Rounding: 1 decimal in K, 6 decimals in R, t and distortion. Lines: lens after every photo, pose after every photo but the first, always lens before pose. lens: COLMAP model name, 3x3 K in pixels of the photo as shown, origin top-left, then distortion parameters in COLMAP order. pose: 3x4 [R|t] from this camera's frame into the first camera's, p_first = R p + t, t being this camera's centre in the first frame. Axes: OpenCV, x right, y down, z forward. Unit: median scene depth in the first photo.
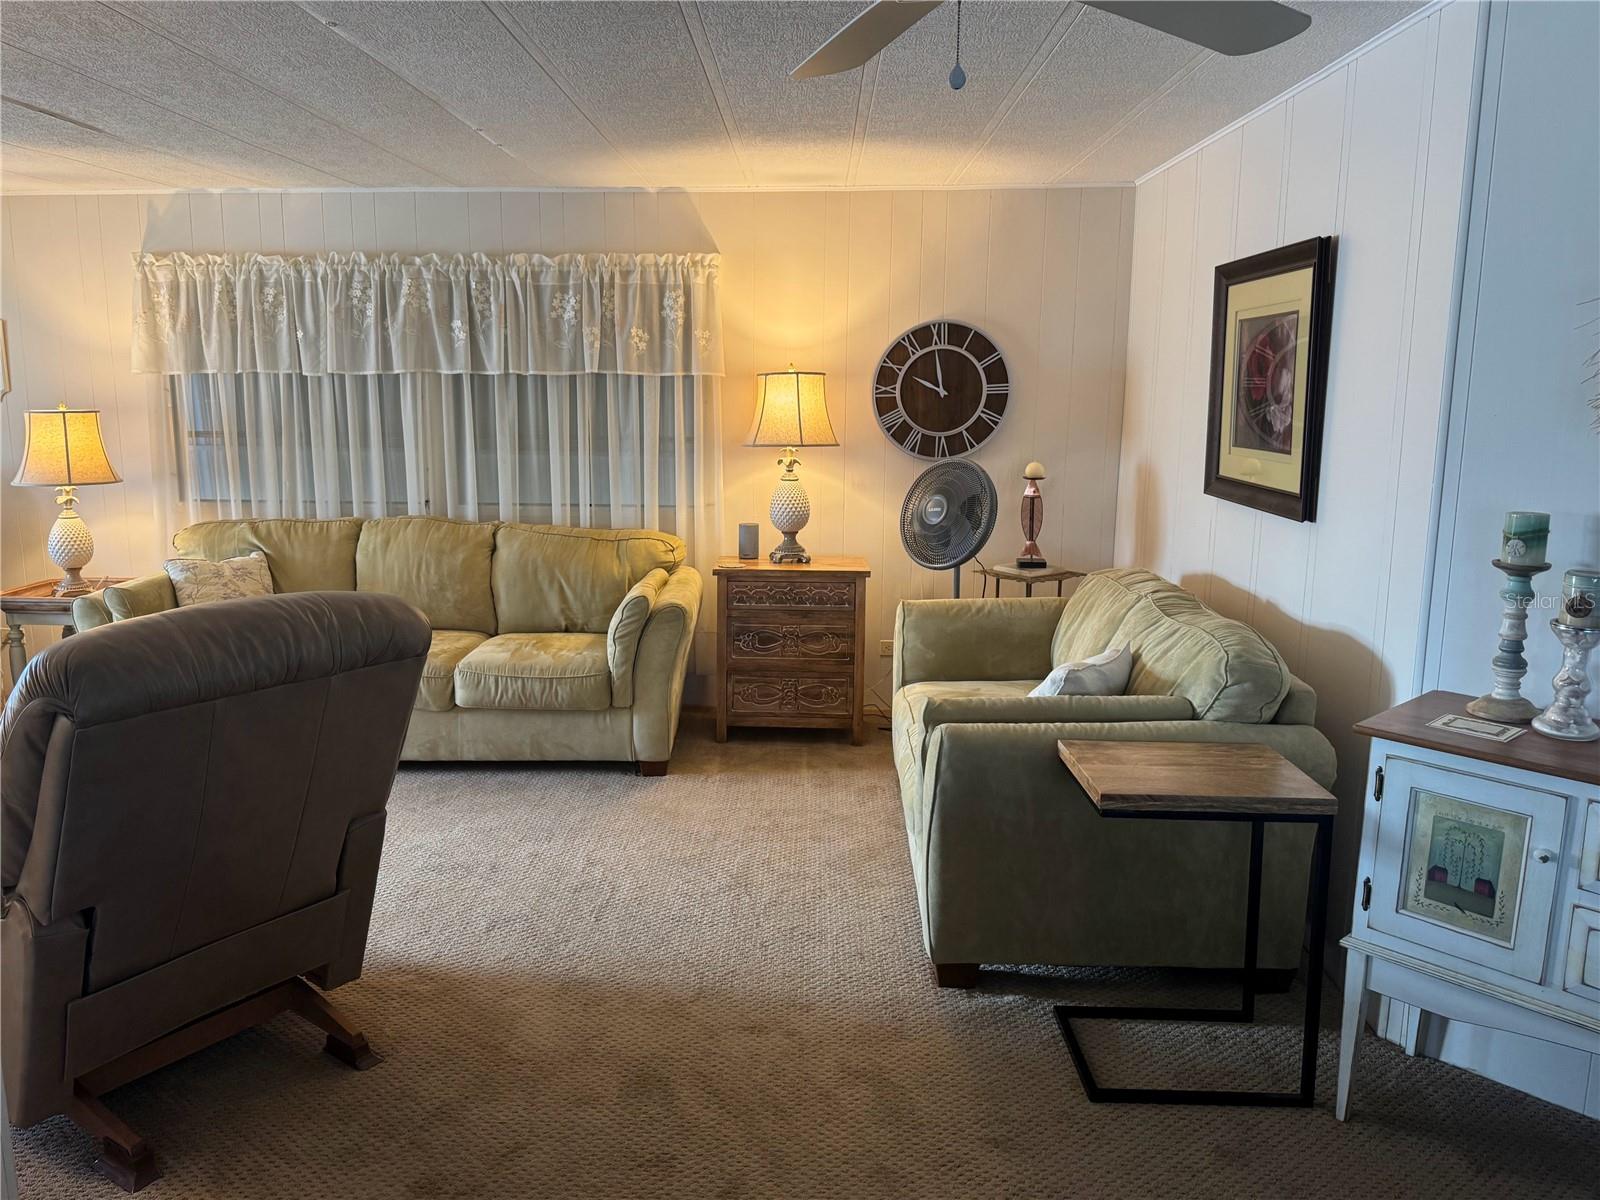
lens RADIAL K [[1141.6, 0, 800.0], [0, 1141.6, 600.0], [0, 0, 1]] dist [0.076798, -0.093091]
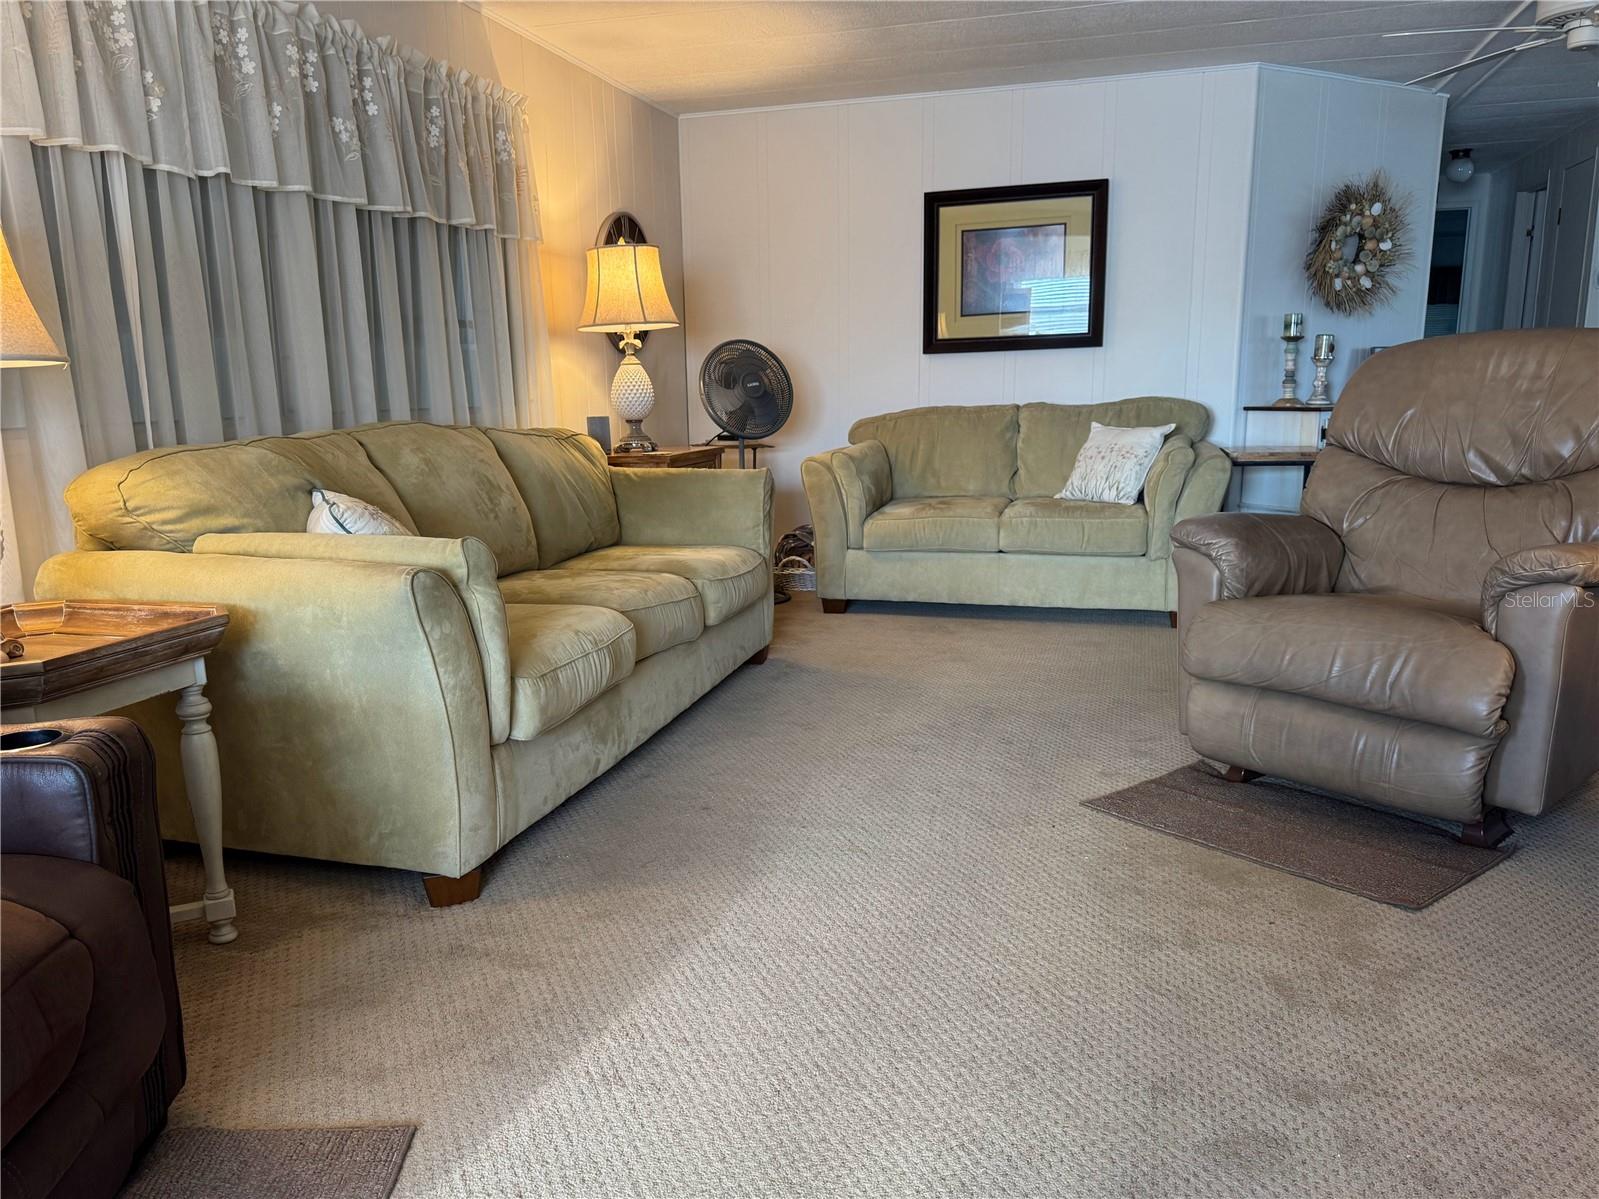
lens RADIAL K [[1140.9, 0, 799.5], [0, 1140.9, 599.5], [0, 0, 1]] dist [0.076798, -0.093091]
pose [[0.296775, -0.189606, 0.935935, -1.128276], [0.205843, 0.969752, 0.131186, -0.015492], [-0.932498, 0.153723, 0.326828, 0.749993]]
